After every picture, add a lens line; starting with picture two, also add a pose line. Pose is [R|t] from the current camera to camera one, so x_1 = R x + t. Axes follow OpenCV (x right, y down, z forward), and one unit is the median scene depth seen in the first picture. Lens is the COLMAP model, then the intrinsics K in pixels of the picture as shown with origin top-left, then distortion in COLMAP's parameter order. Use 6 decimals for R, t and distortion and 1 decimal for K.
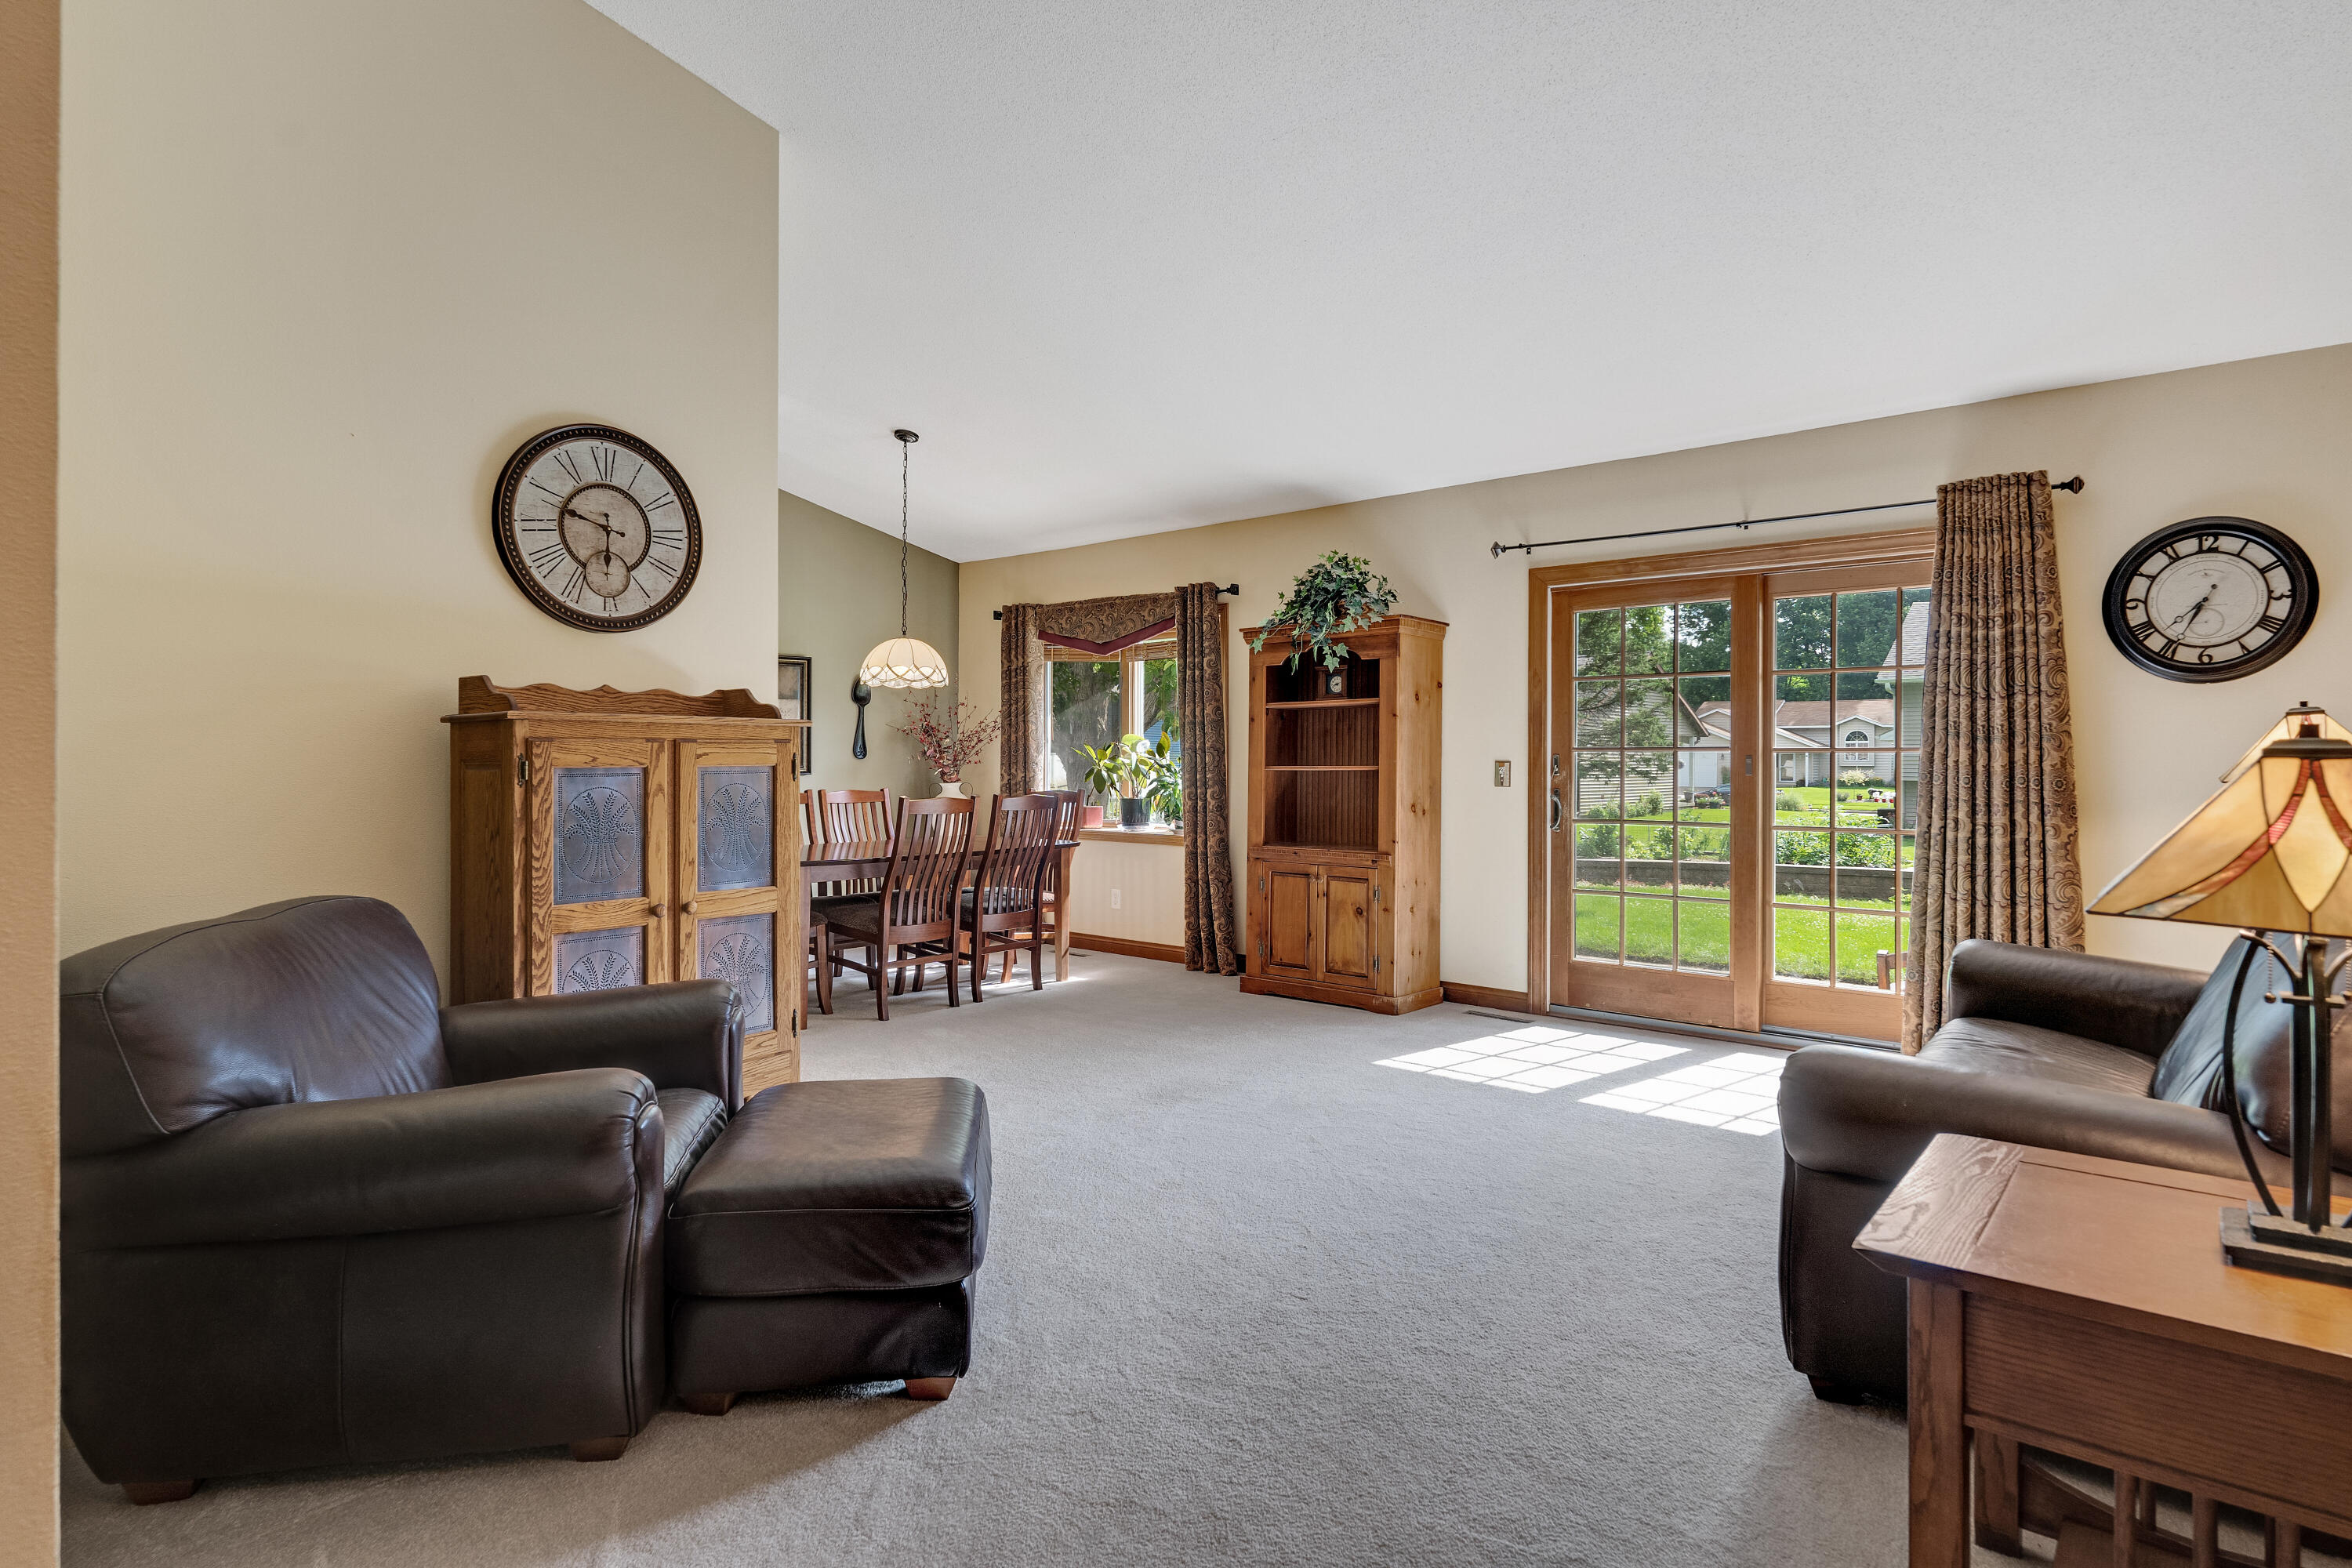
lens RADIAL K [[1223.2, 0, 1179.2], [0, 1223.2, 766.5], [0, 0, 1]] dist [-0.004764, 0.001359]
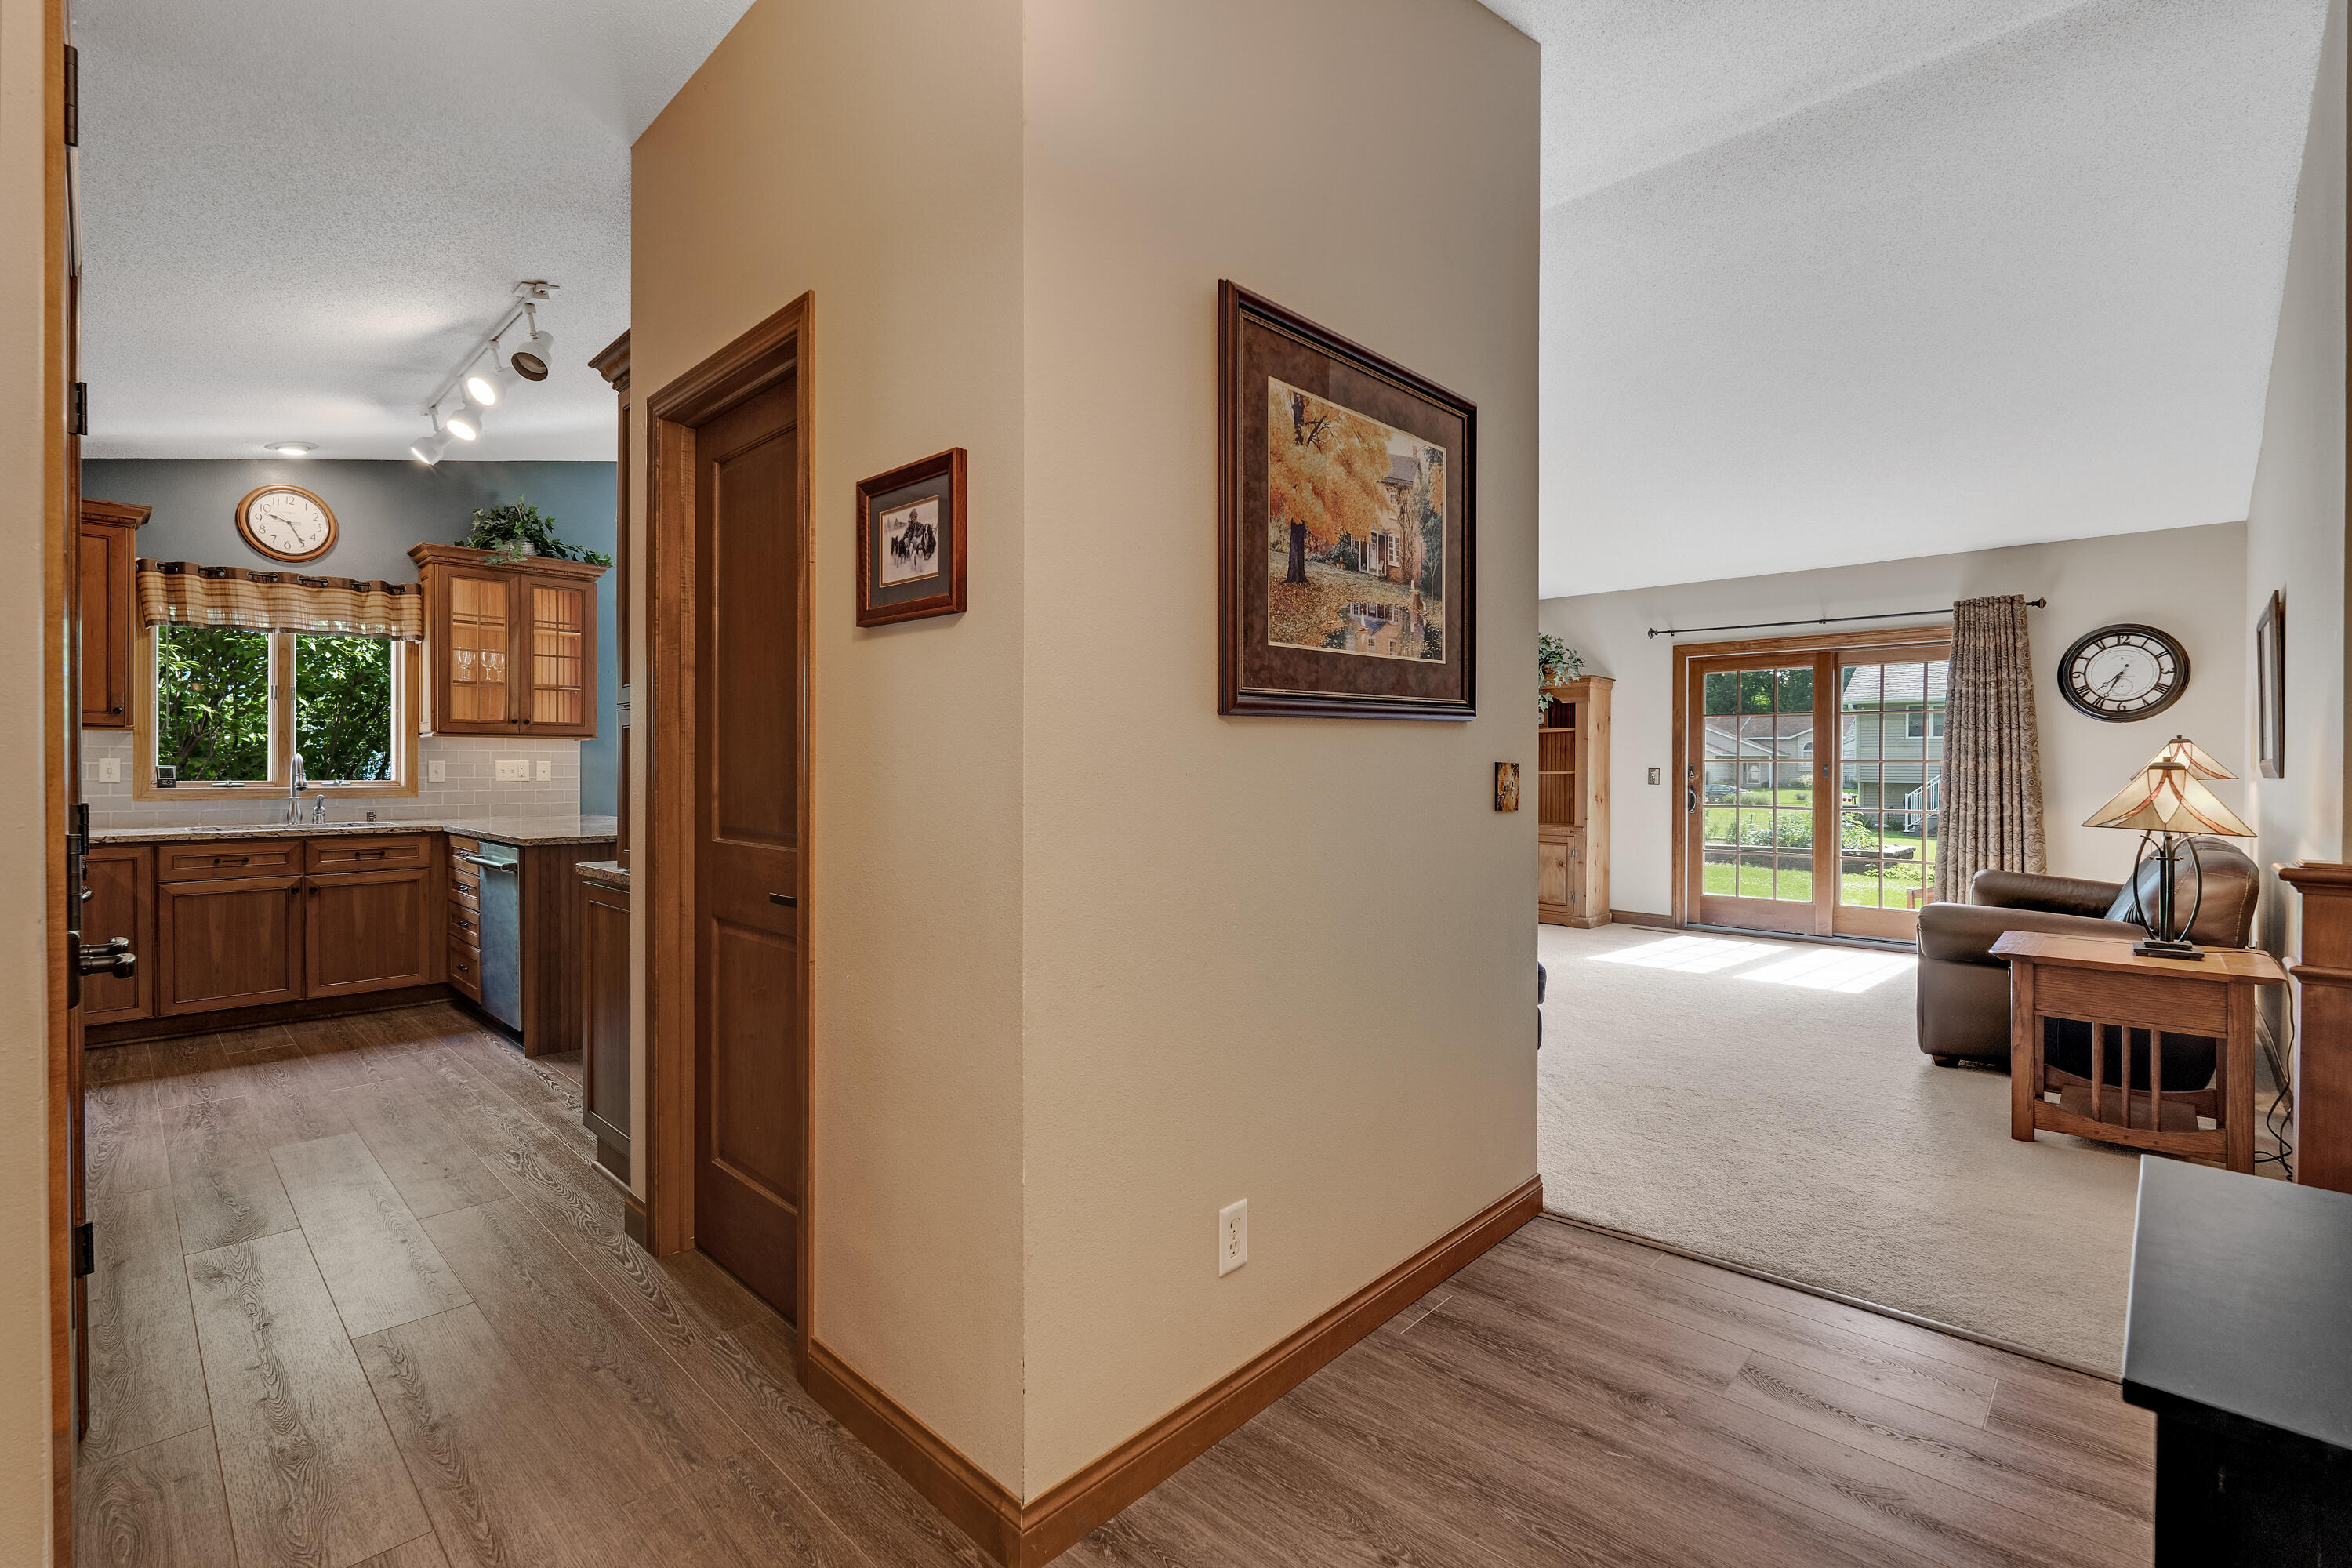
lens RADIAL K [[1021.0, 0, 1171.5], [0, 1021.0, 772.0], [0, 0, 1]] dist [-0.009932, 0.000655]
pose [[0.998716, 0.000666, -0.050647, -0.382054], [-0.000609, 0.999999, 0.001146, -0.000708], [0.050648, -0.001114, 0.998716, -0.444170]]
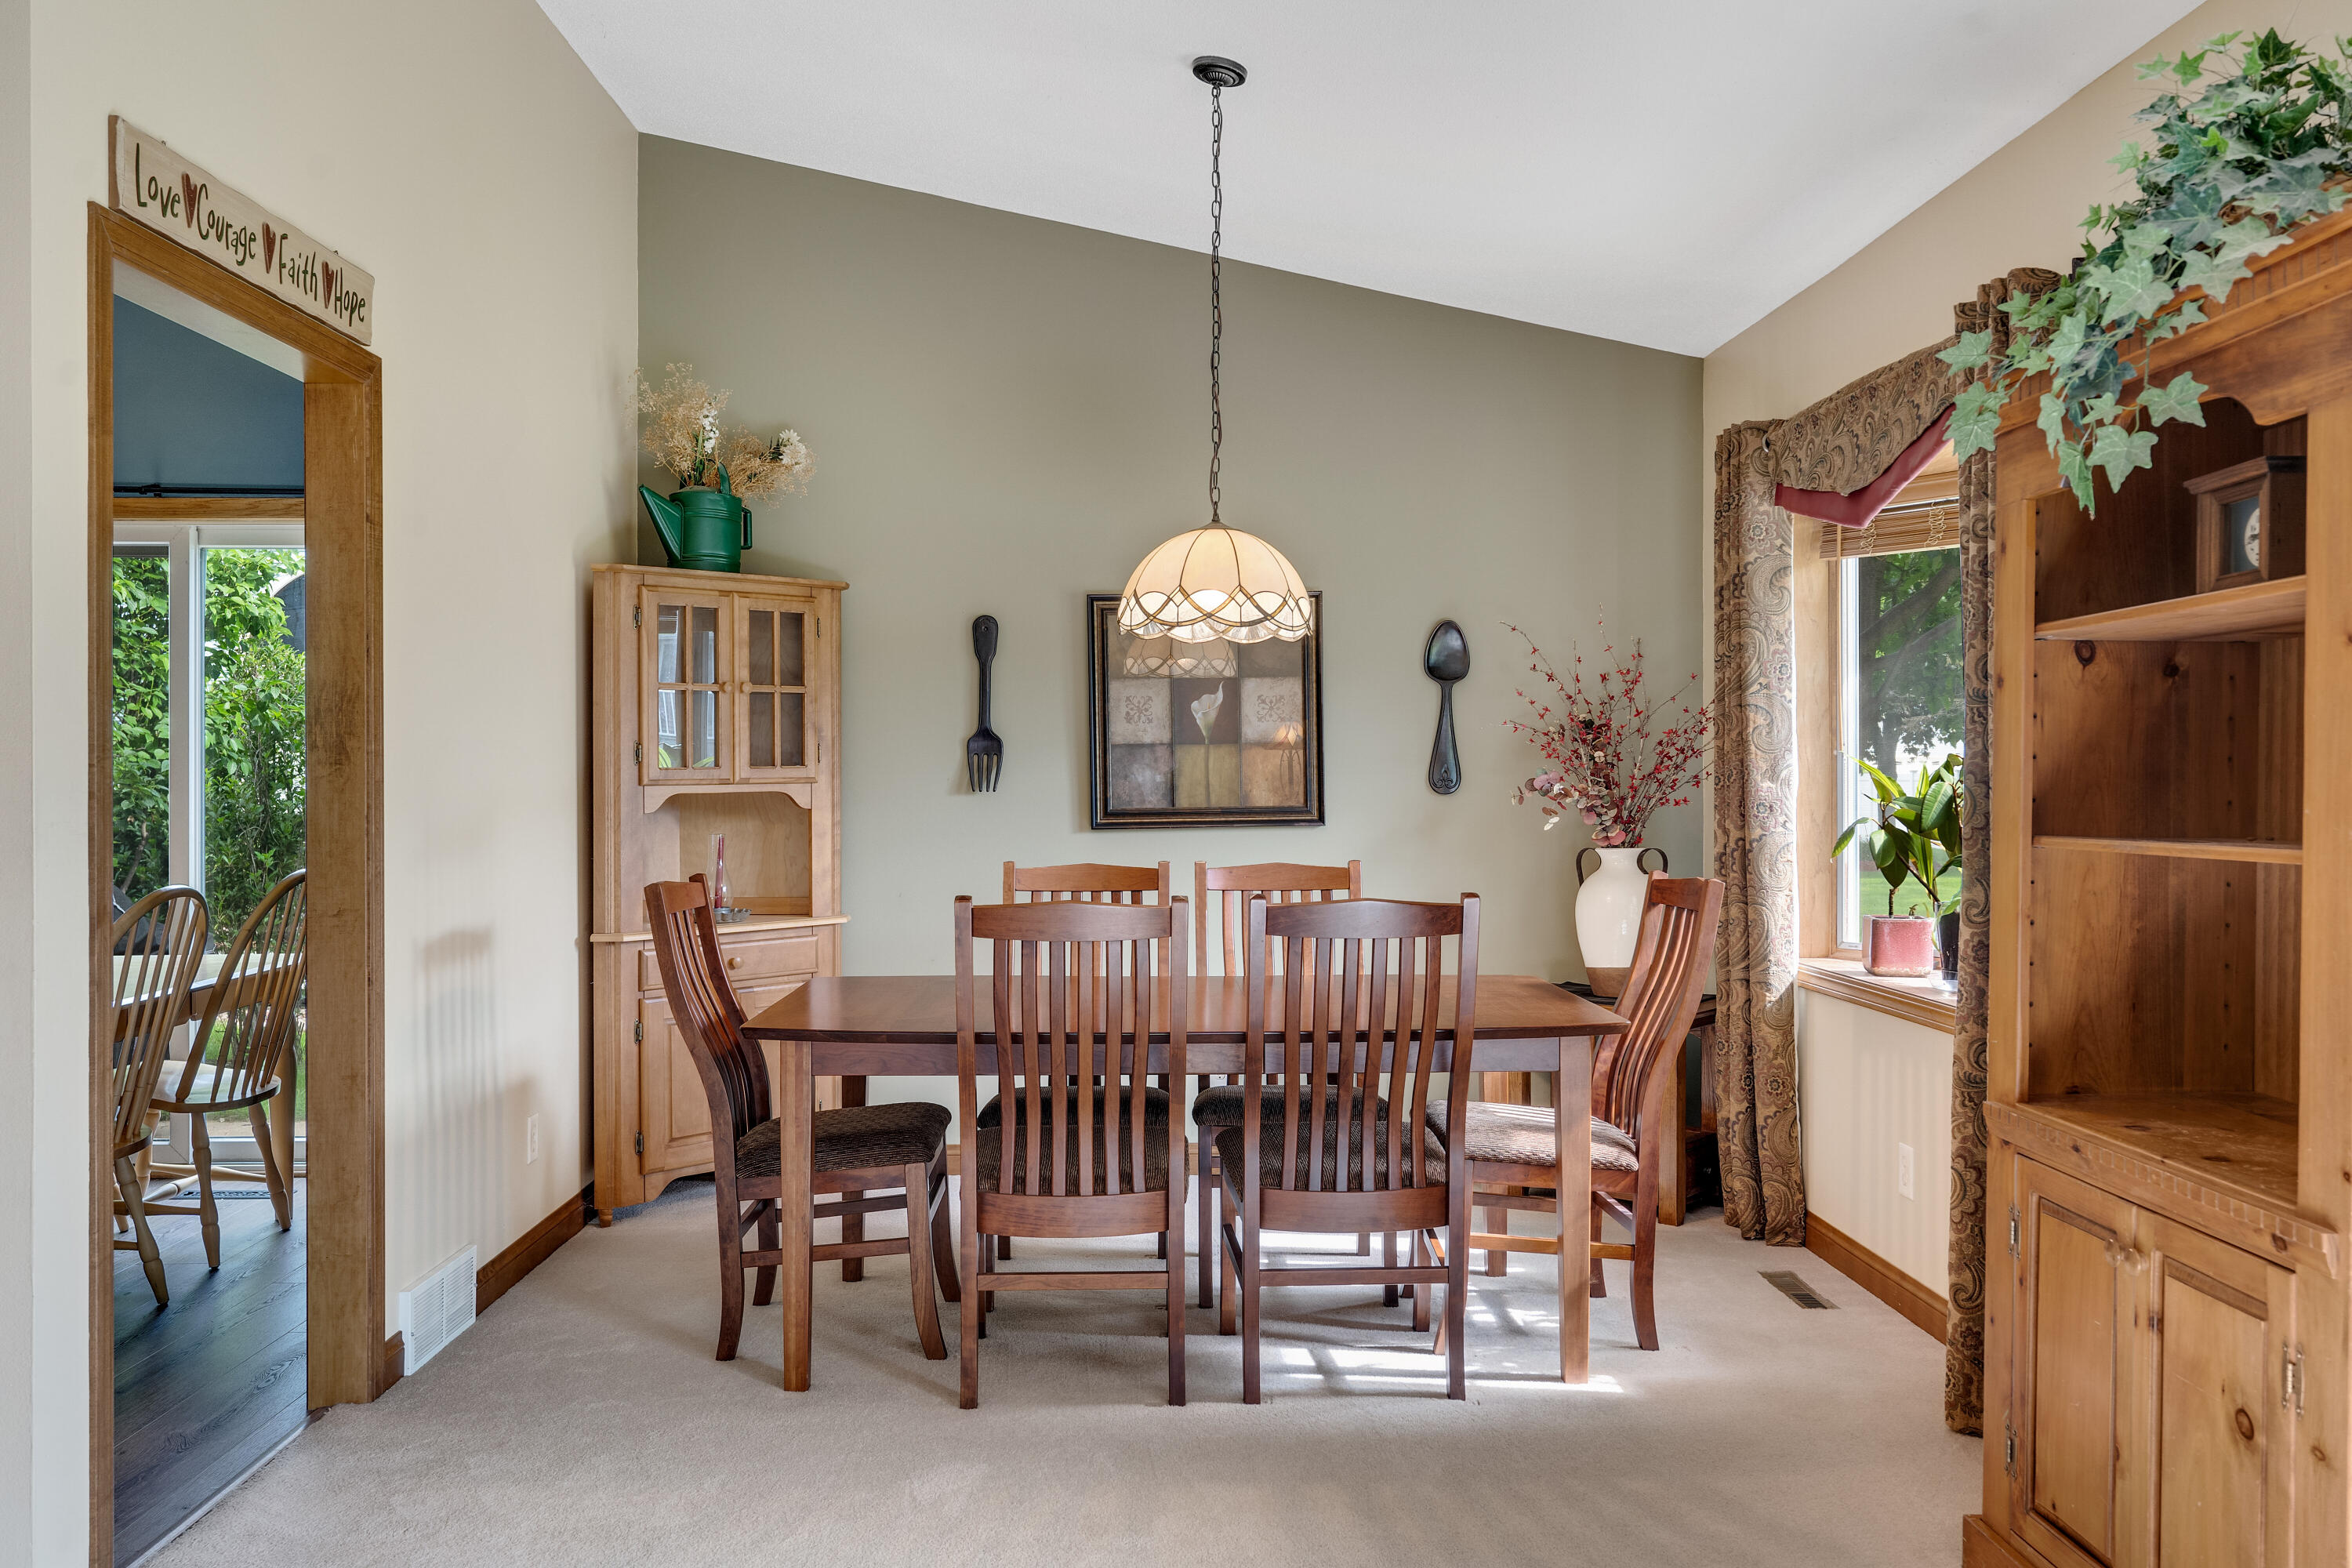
lens RADIAL K [[1851.4, 0, 1175.6], [0, 1851.4, 787.7], [0, 0, 1]] dist [0.000090, 0.001713]
pose [[0.674811, 0.001239, -0.737989, 0.375643], [0.000134, 0.999998, 0.001802, -0.018605], [0.737990, -0.001315, 0.674810, 0.776603]]
